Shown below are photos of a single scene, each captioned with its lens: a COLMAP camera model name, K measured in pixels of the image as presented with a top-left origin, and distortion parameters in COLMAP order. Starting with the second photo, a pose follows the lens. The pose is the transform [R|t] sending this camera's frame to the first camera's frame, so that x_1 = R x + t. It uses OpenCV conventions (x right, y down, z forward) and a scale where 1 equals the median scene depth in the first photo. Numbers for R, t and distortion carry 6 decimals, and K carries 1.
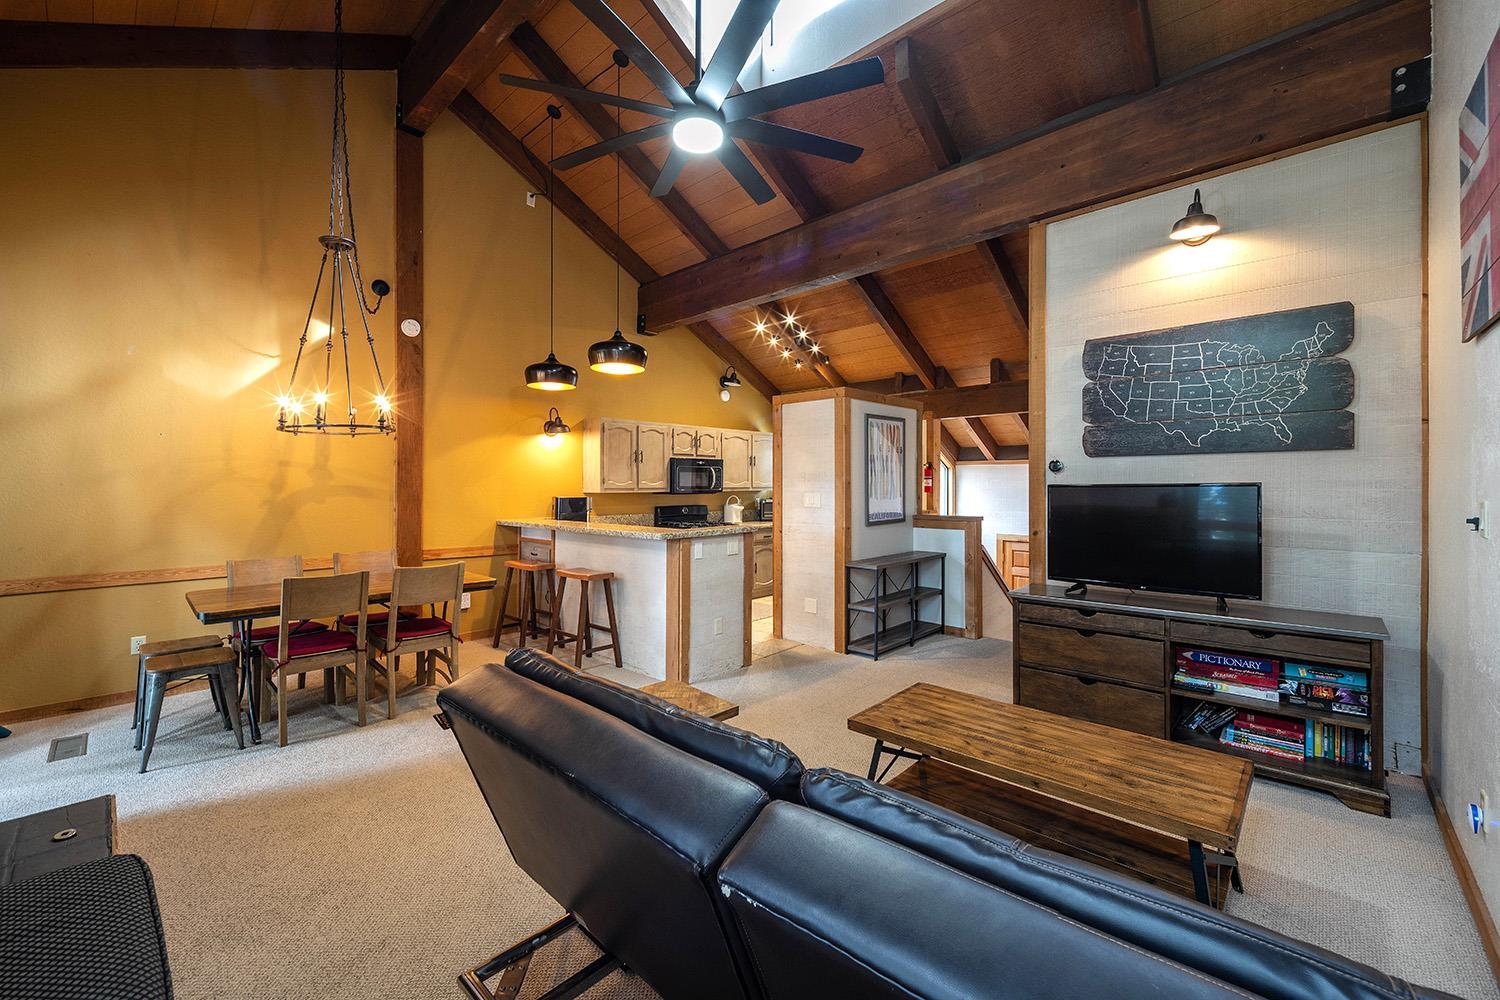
lens RADIAL K [[601.6, 0, 747.7], [0, 601.6, 485.7], [0, 0, 1]] dist [-0.000475, -0.000248]
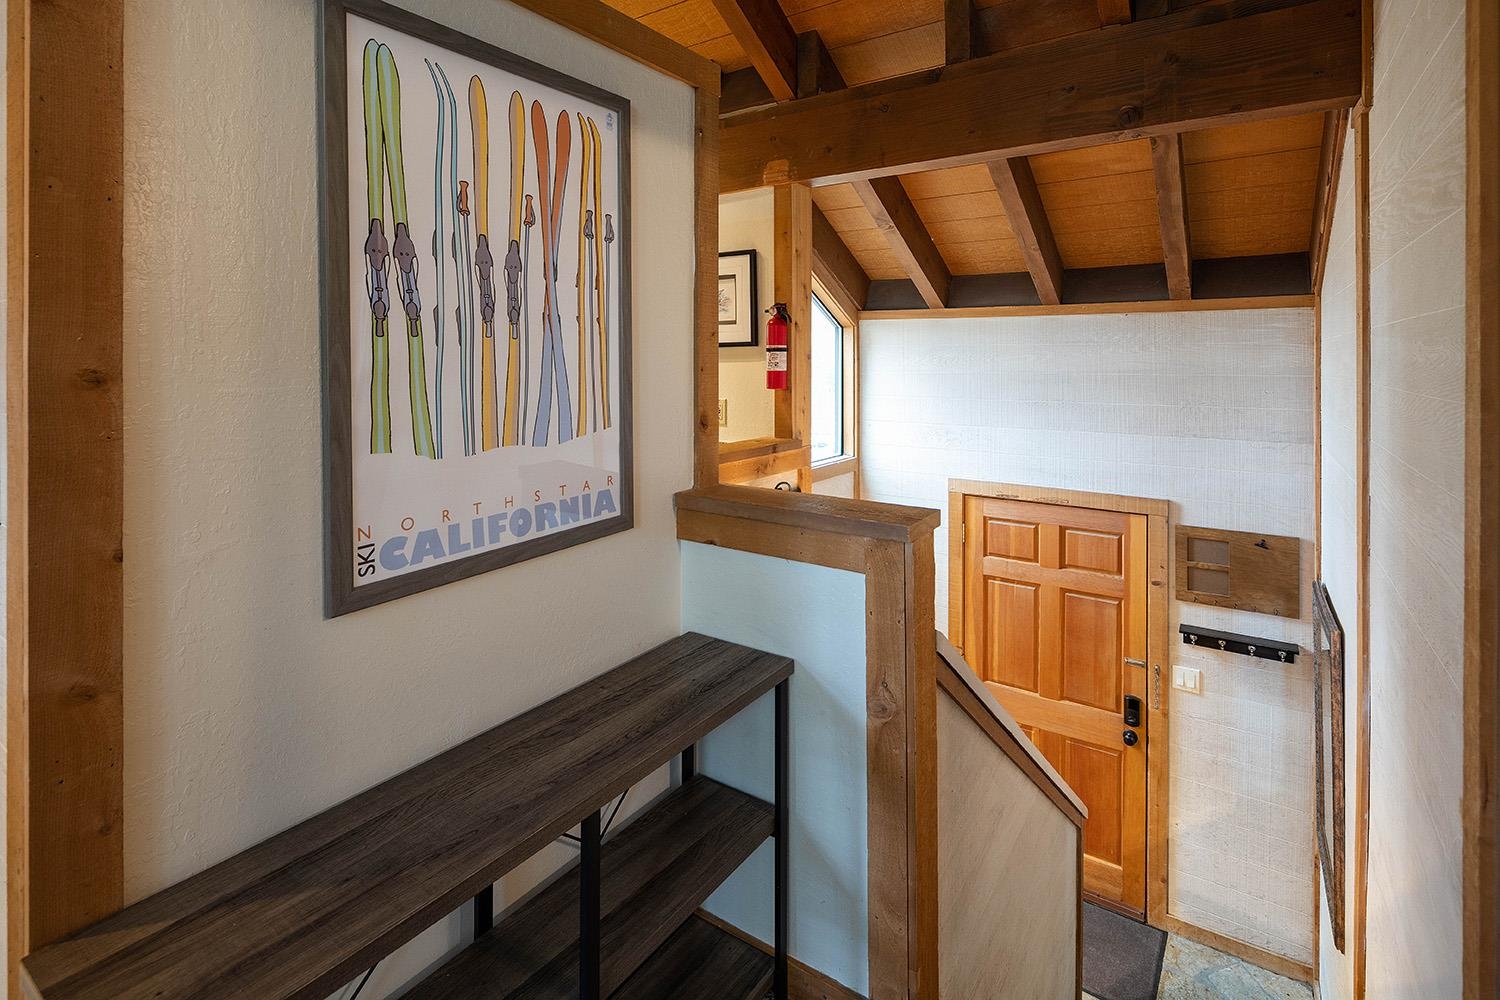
lens RADIAL K [[735.3, 0, 743.8], [0, 735.3, 359.4], [0, 0, 1]] dist [0.000309, -0.000132]
pose [[0.987949, 0.000157, 0.154777, 0.297663], [-0.000295, 1.000000, 0.000874, -0.009333], [-0.154777, -0.000910, 0.987949, 0.800747]]
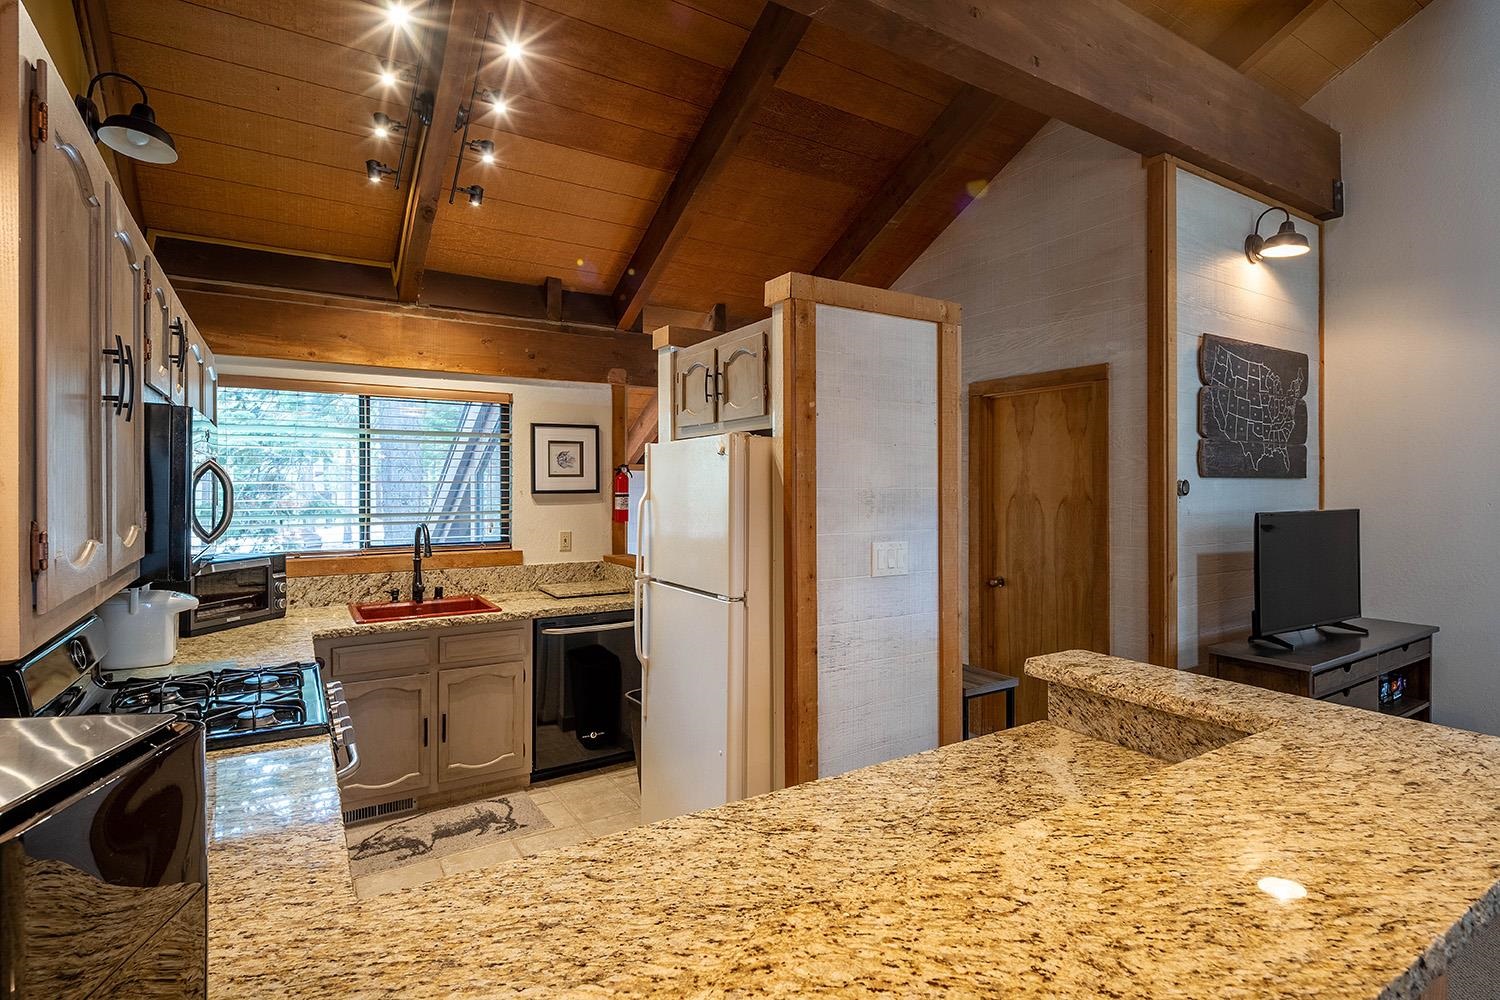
lens RADIAL K [[734.3, 0, 752.1], [0, 734.3, 490.5], [0, 0, 1]] dist [0.000798, -0.001502]
pose [[0.257243, -0.002827, 0.966343, -0.415378], [0.000410, 0.999996, 0.002816, -0.024574], [-0.966347, -0.000329, 0.257243, 0.999183]]
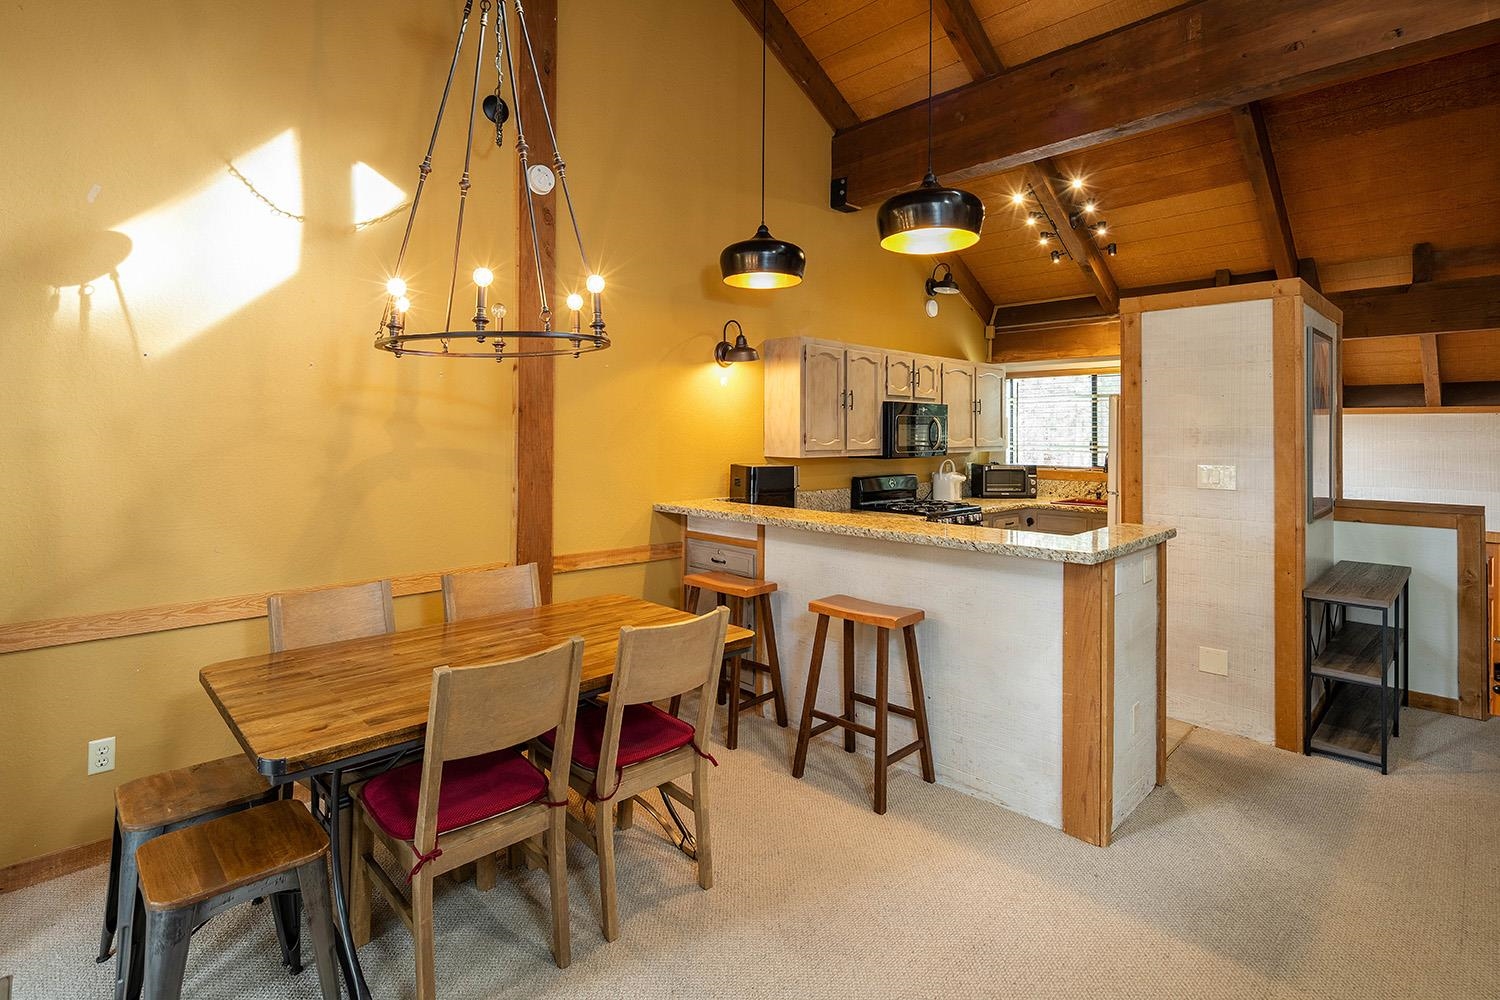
lens RADIAL K [[732.3, 0, 743.8], [0, 732.3, 429.8], [0, 0, 1]] dist [0.000189, -0.000952]
pose [[0.999158, 0.005761, -0.040633, -0.328137], [-0.006031, 0.999961, -0.006526, -0.014336], [0.040594, 0.006765, 0.999153, 0.292183]]
